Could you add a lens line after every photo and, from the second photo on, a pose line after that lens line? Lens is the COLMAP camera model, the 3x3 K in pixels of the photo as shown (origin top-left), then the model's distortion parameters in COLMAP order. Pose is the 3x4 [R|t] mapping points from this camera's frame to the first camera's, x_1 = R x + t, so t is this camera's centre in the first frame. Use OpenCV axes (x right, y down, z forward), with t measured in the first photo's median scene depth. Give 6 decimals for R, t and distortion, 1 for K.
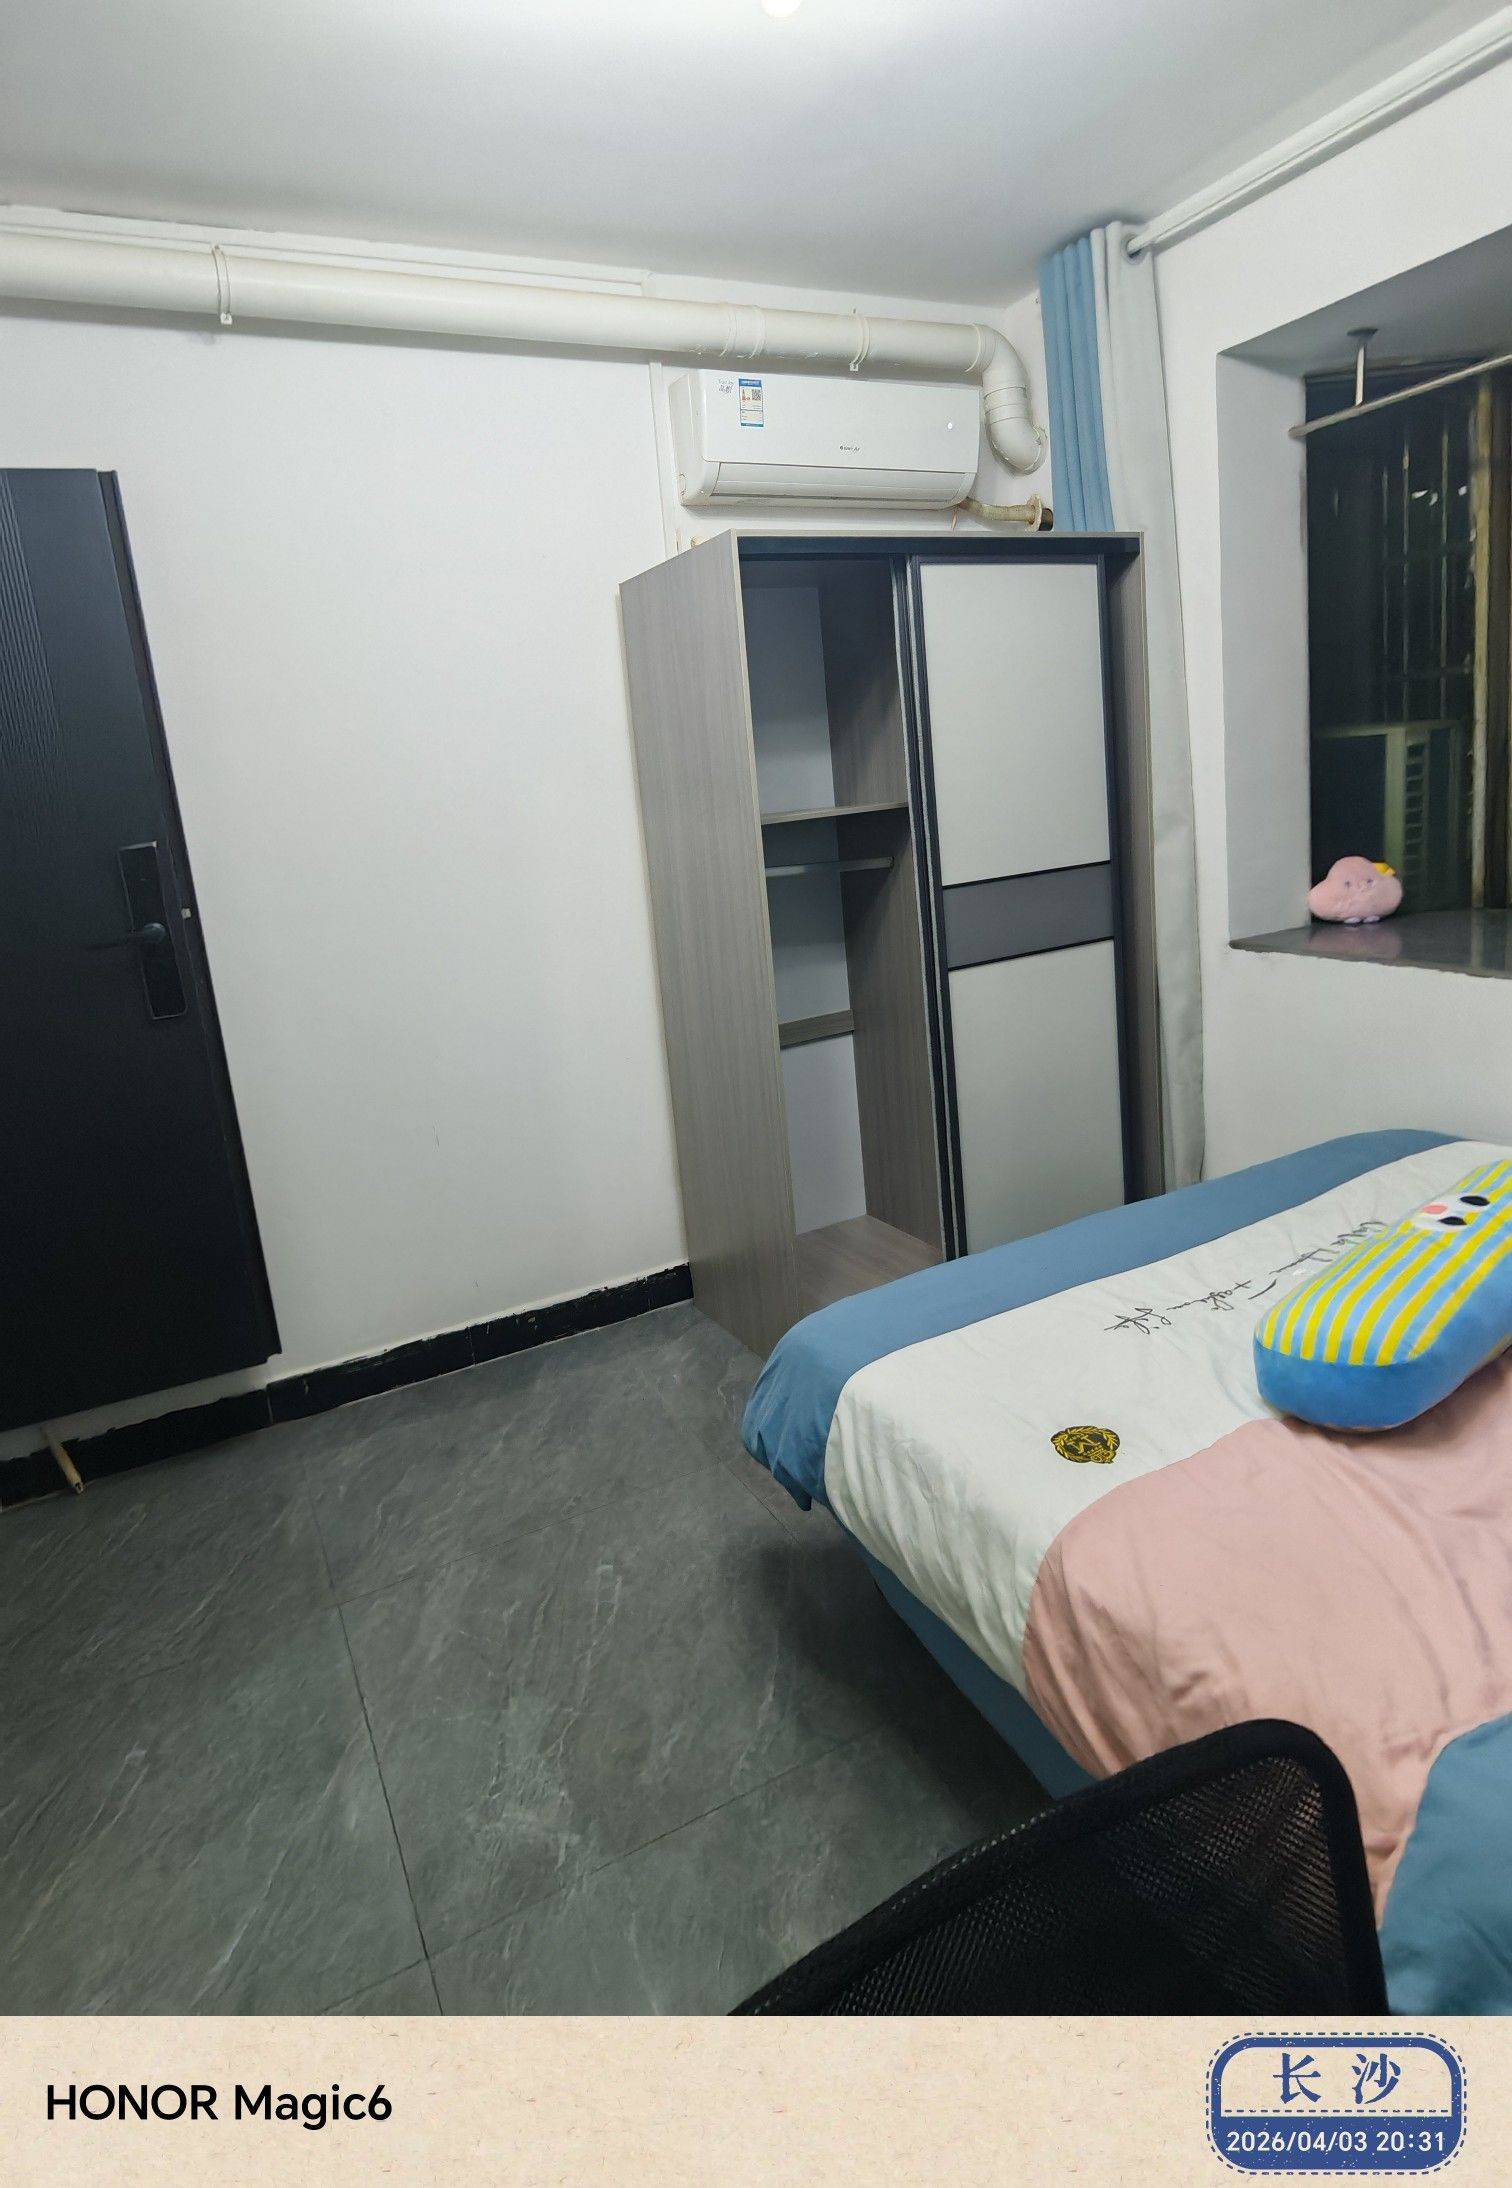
lens RADIAL K [[1194.7, 0, 765.7], [0, 1194.7, 1004.3], [0, 0, 1]] dist [-0.004583, 0.003521]
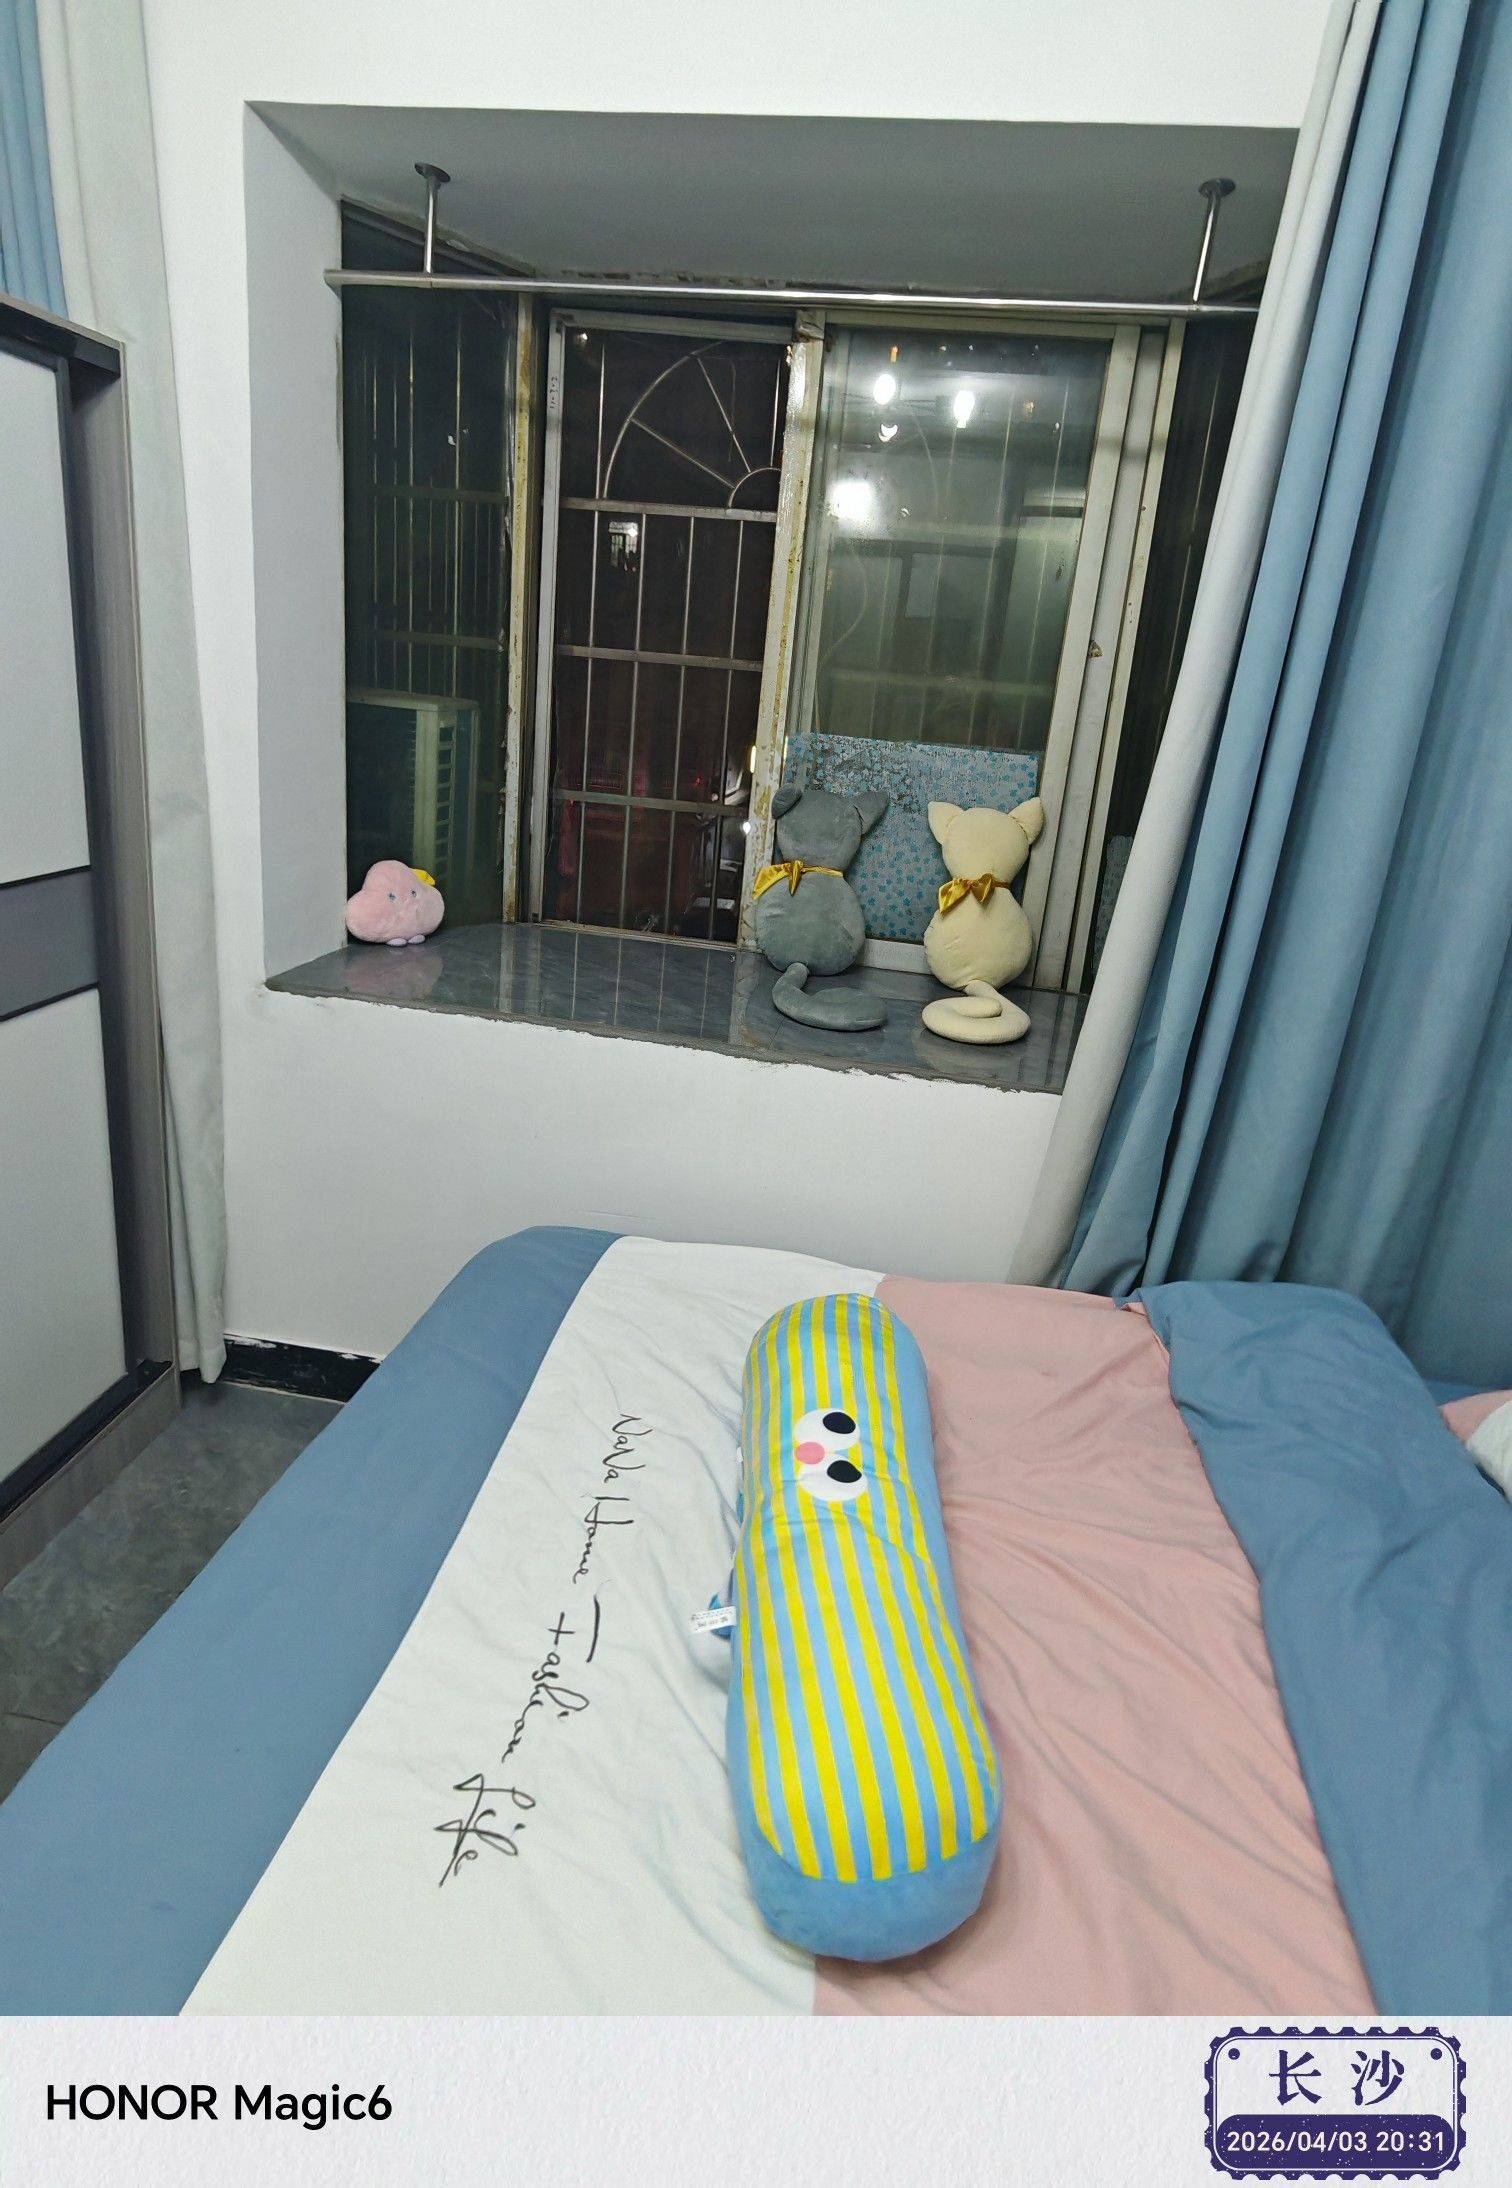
lens RADIAL K [[1194.7, 0, 744.2], [0, 1194.7, 1002.8], [0, 0, 1]] dist [-0.004583, 0.003521]
pose [[0.589521, -0.075481, 0.804219, -0.023677], [0.013283, 0.996396, 0.083781, -0.107239], [-0.807644, -0.038709, 0.588399, 0.385703]]
